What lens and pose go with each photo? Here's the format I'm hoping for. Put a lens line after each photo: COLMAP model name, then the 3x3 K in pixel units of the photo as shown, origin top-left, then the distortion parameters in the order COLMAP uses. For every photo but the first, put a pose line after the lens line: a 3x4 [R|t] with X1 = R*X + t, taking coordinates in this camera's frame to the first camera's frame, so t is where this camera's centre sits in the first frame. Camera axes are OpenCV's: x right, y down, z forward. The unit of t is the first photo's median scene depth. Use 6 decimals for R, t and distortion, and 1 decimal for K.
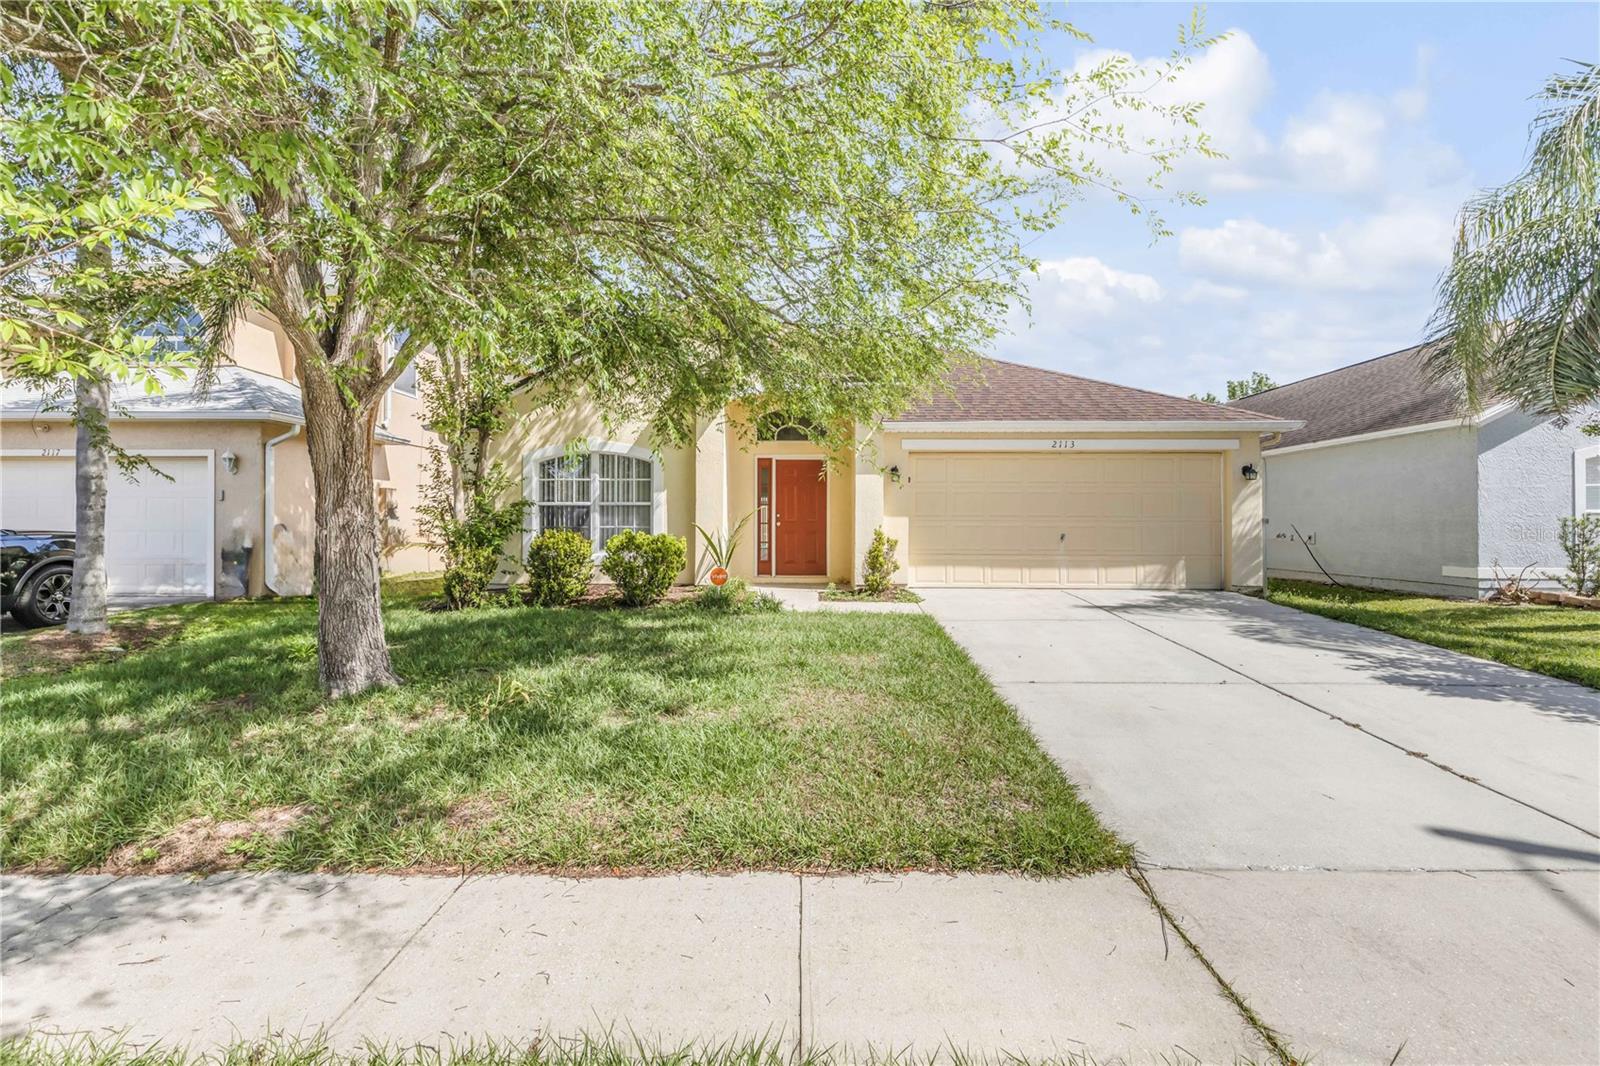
lens RADIAL K [[725.7, 0, 799.9], [0, 725.7, 520.2], [0, 0, 1]] dist [0.005532, -0.001998]
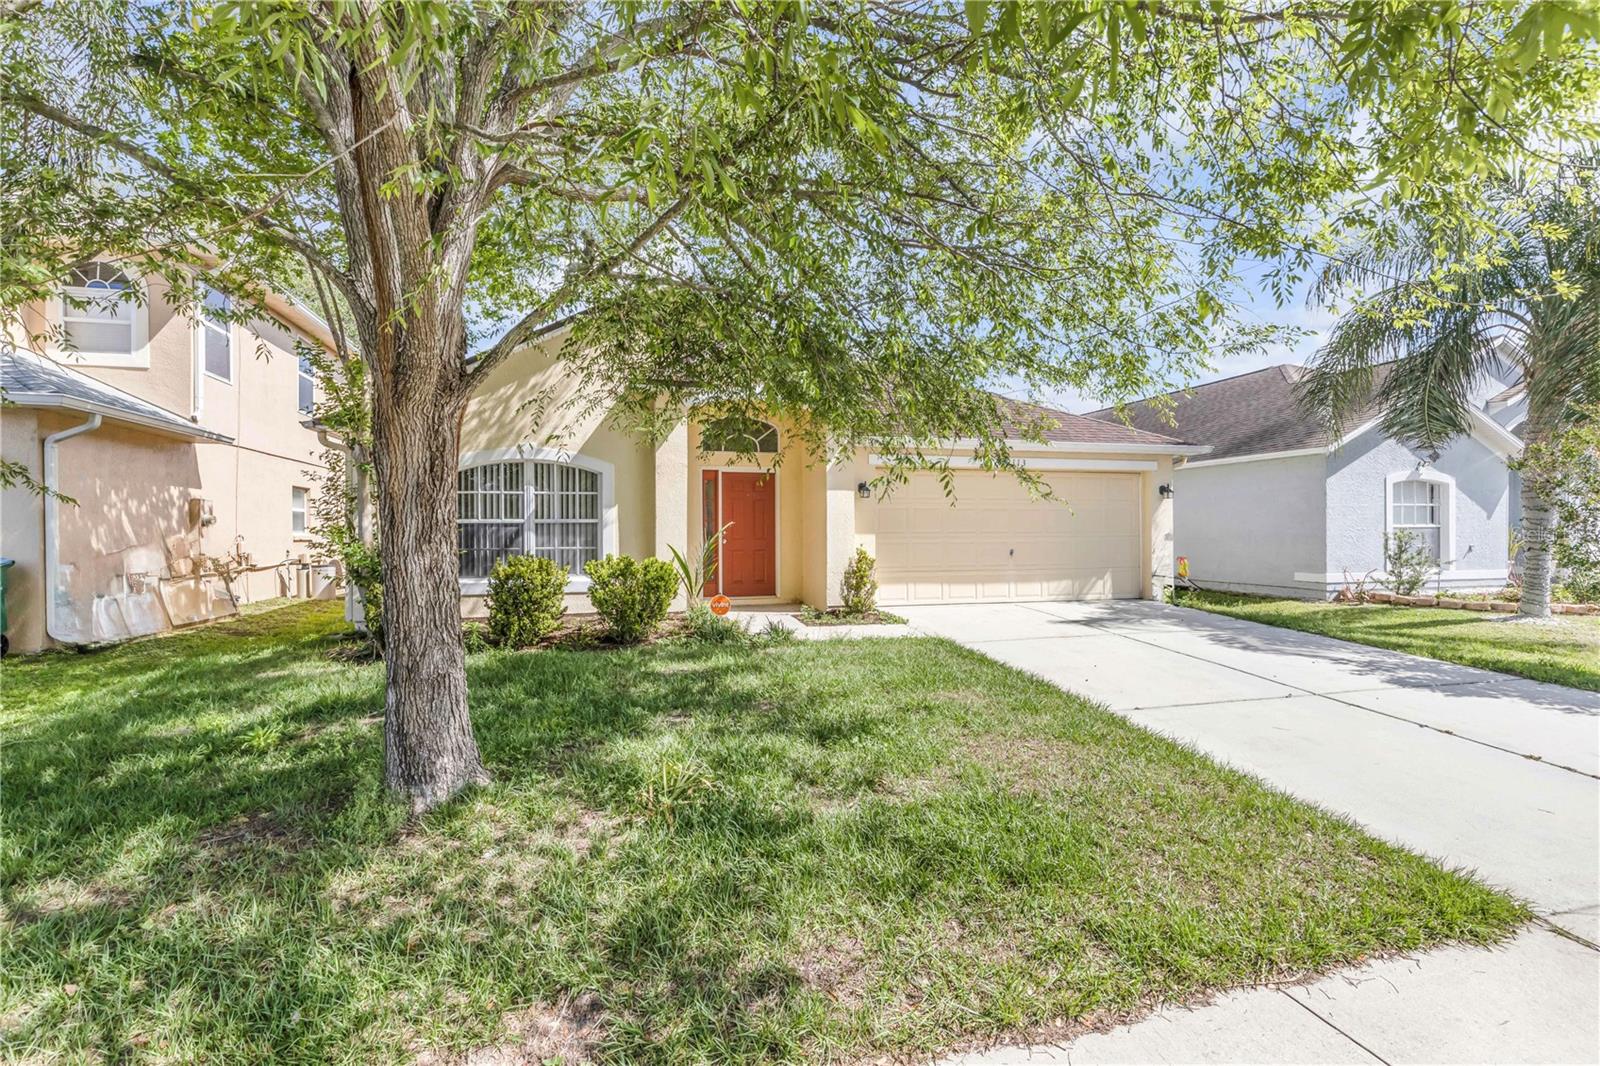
lens RADIAL K [[725.7, 0, 783.4], [0, 725.7, 530.3], [0, 0, 1]] dist [0.005532, -0.001998]
pose [[0.959557, -0.006130, 0.281448, -0.261775], [0.004769, 0.999973, 0.005519, -0.017007], [-0.281474, -0.003953, 0.959561, 0.117023]]
